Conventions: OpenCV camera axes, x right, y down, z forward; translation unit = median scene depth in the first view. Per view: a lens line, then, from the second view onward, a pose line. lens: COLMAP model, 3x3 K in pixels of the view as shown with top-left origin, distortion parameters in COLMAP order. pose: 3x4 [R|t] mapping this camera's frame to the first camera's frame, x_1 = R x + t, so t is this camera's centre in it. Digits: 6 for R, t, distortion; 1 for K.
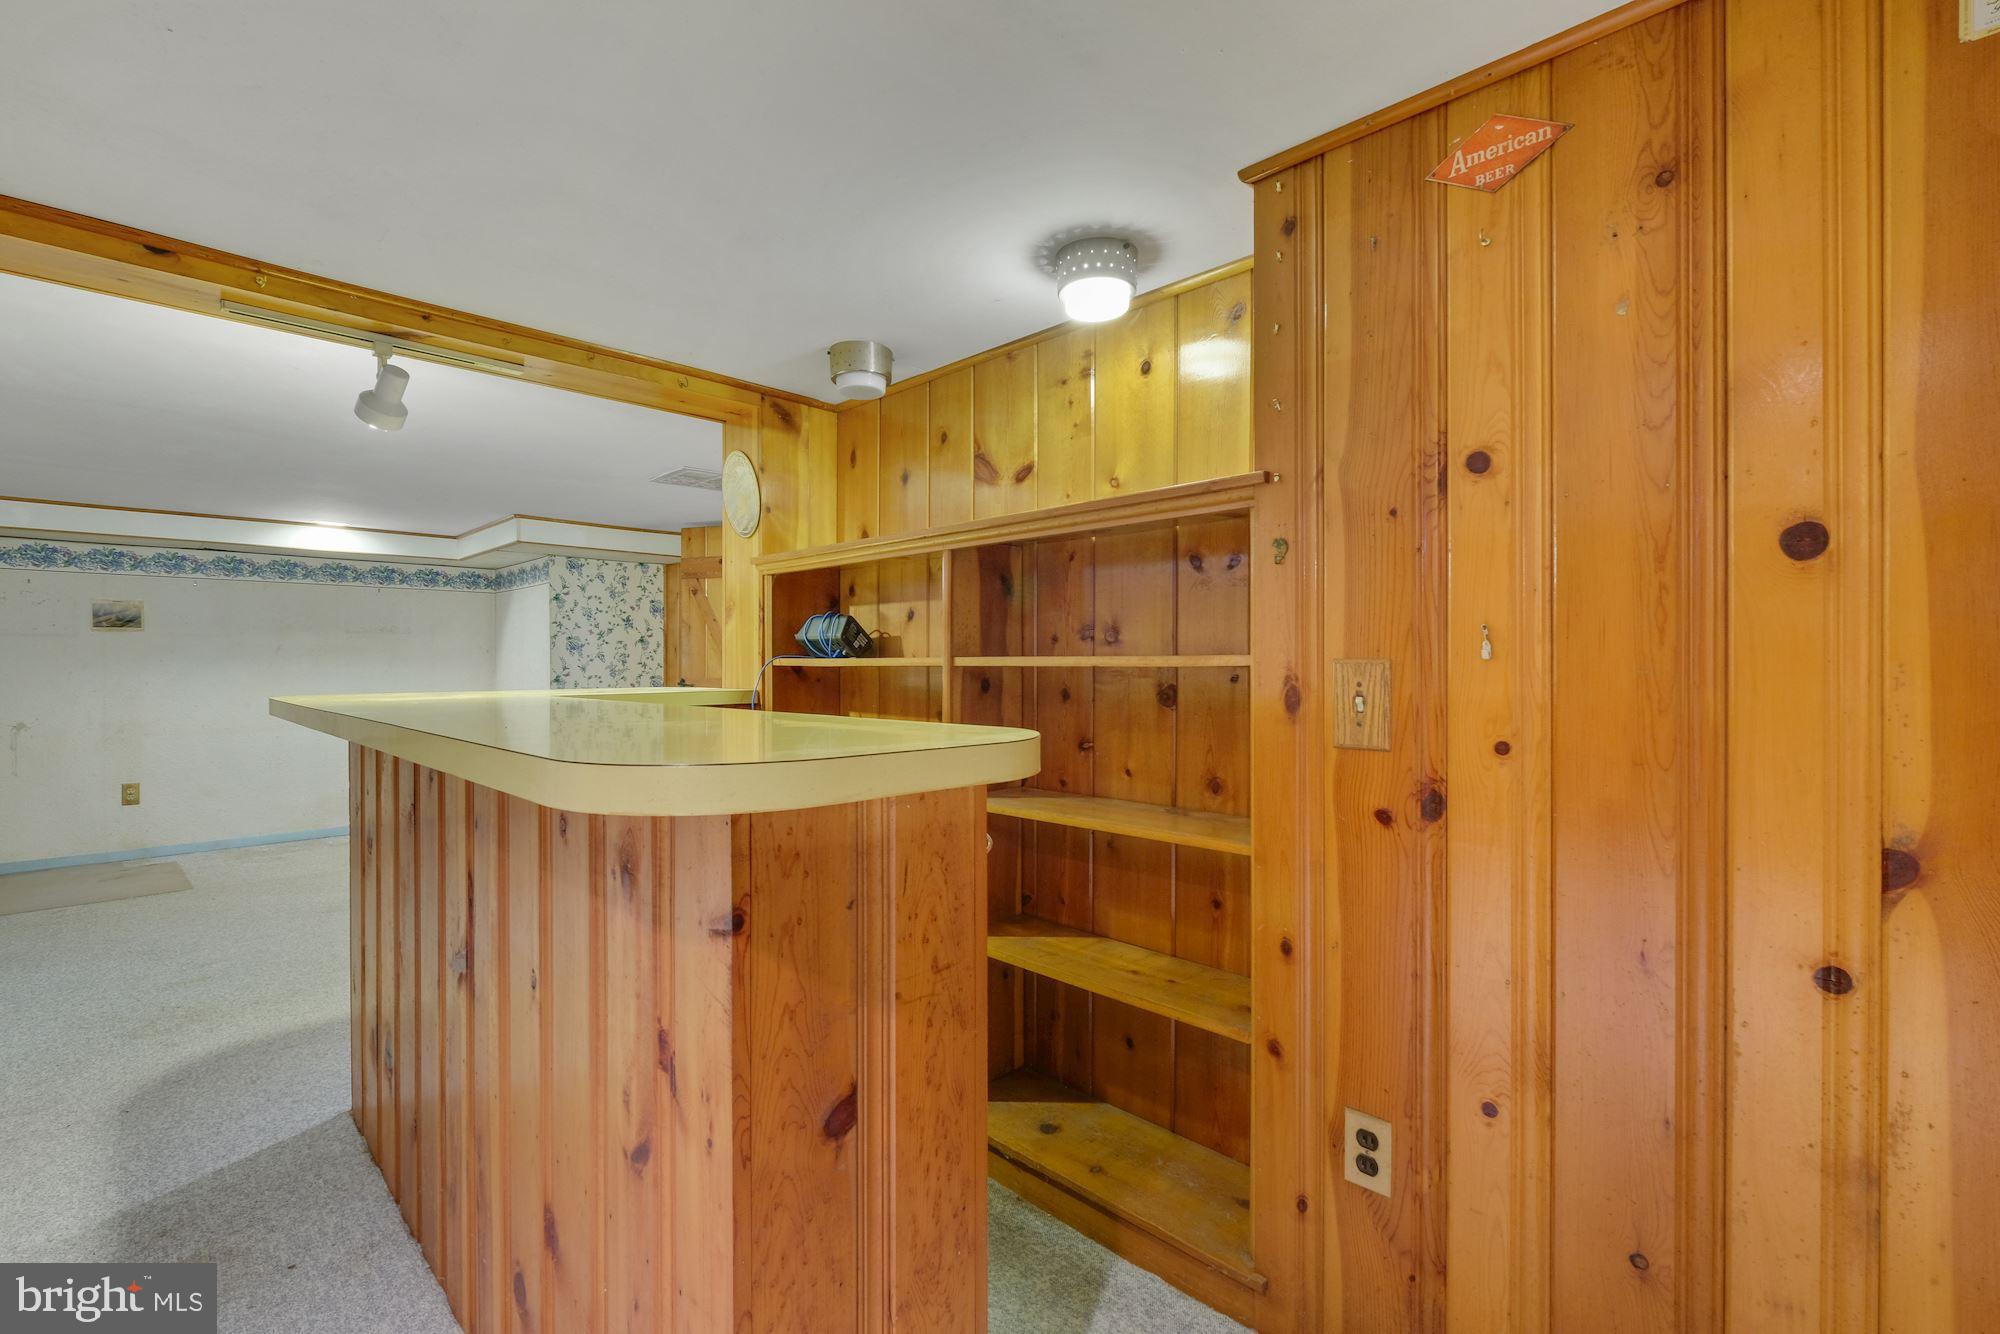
lens RADIAL K [[869.1, 0, 1002.9], [0, 869.1, 669.0], [0, 0, 1]] dist [-0.008135, 0.000693]
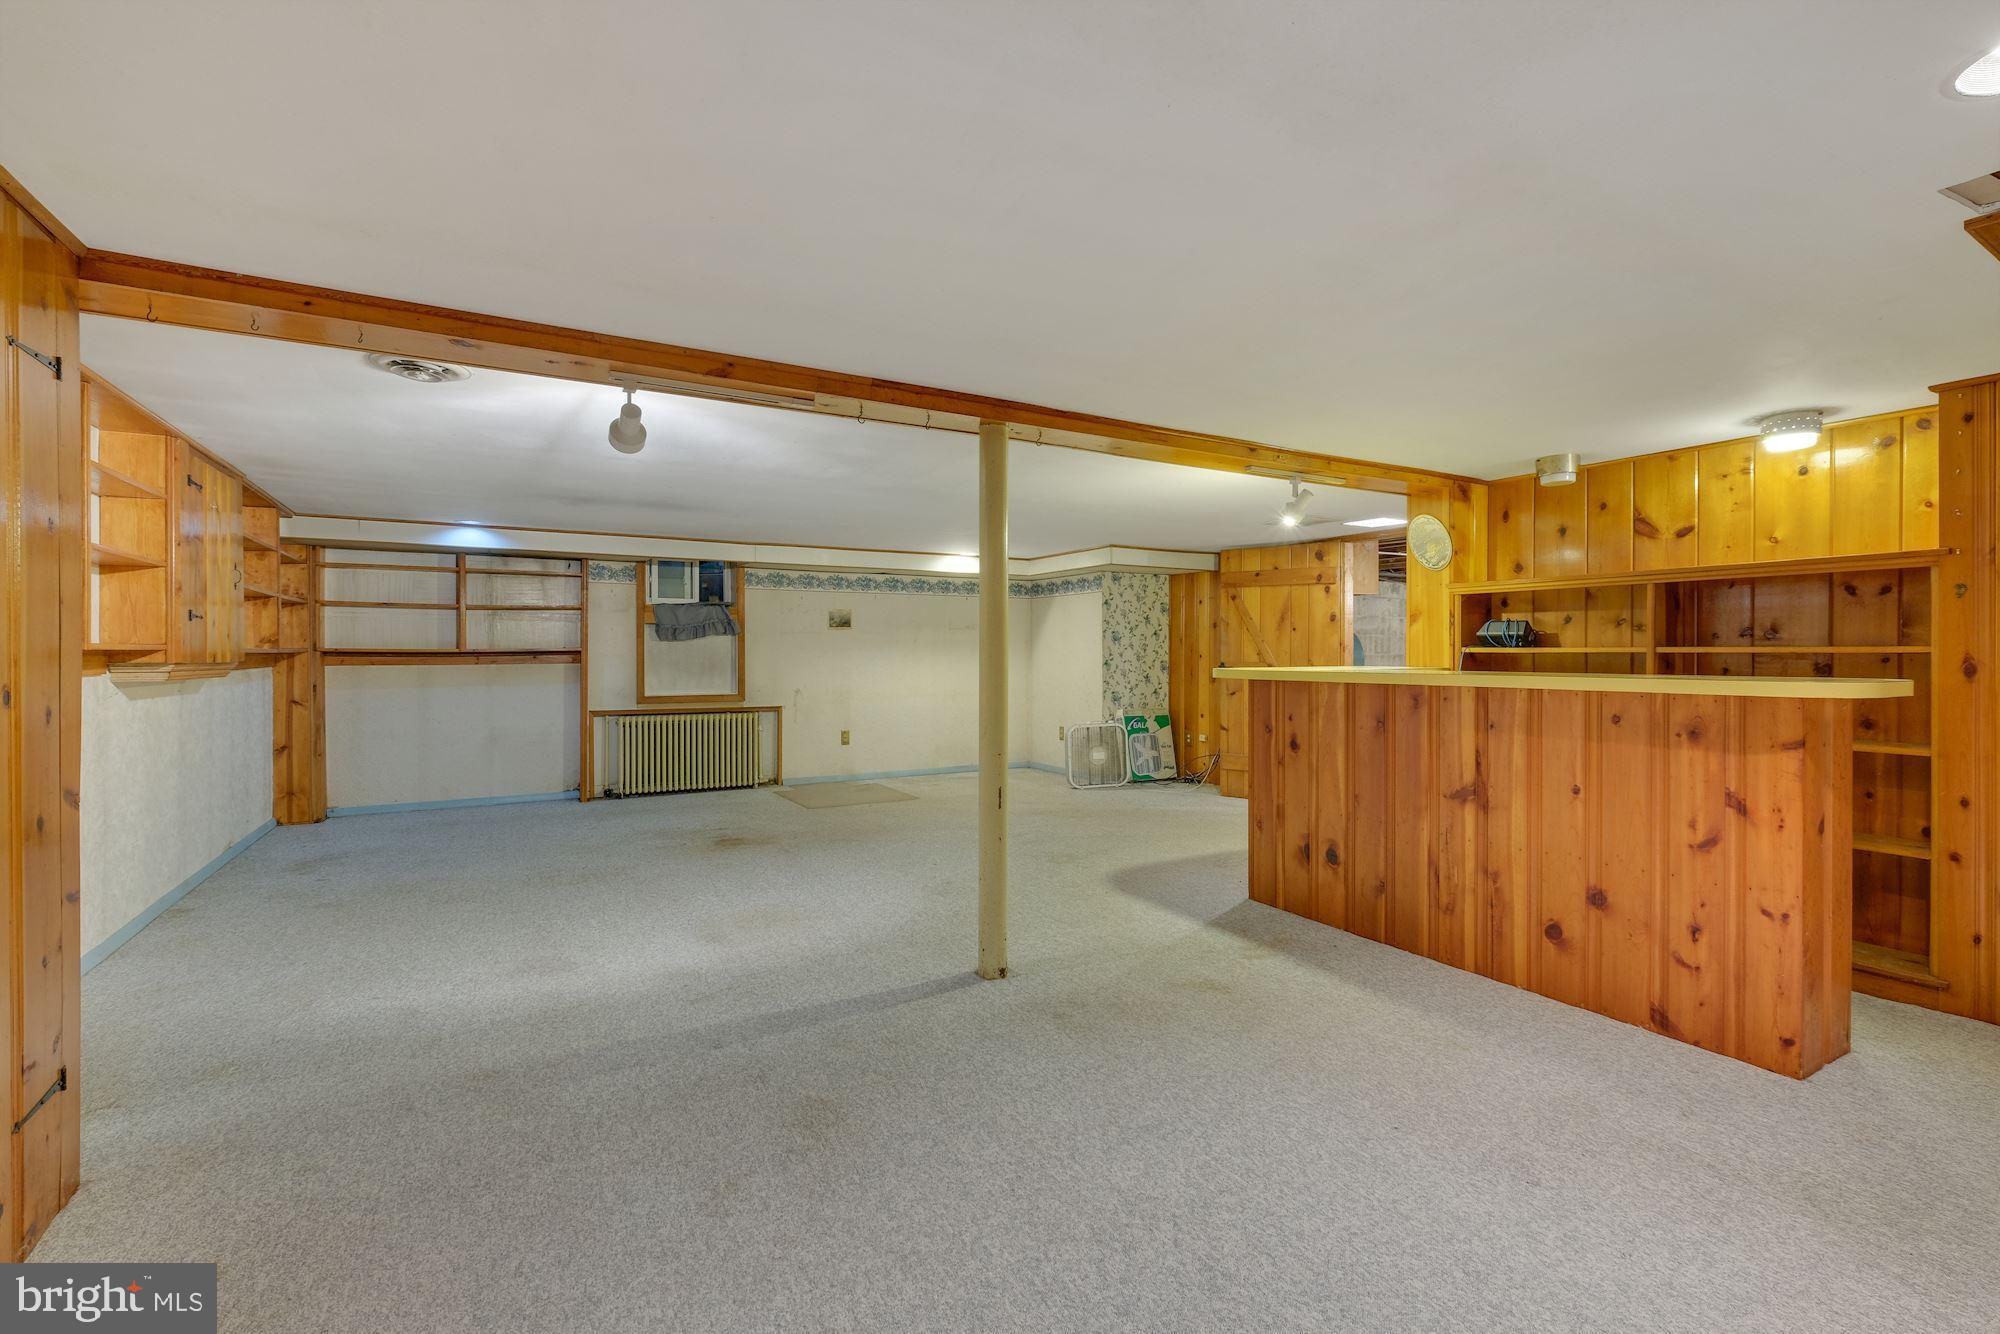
lens RADIAL K [[869.1, 0, 1003.5], [0, 869.1, 655.5], [0, 0, 1]] dist [-0.008135, 0.000693]
pose [[0.961860, 0.002109, -0.273533, -0.611180], [-0.002646, 0.999995, -0.001594, 0.006312], [0.273529, 0.002257, 0.961861, -0.713365]]
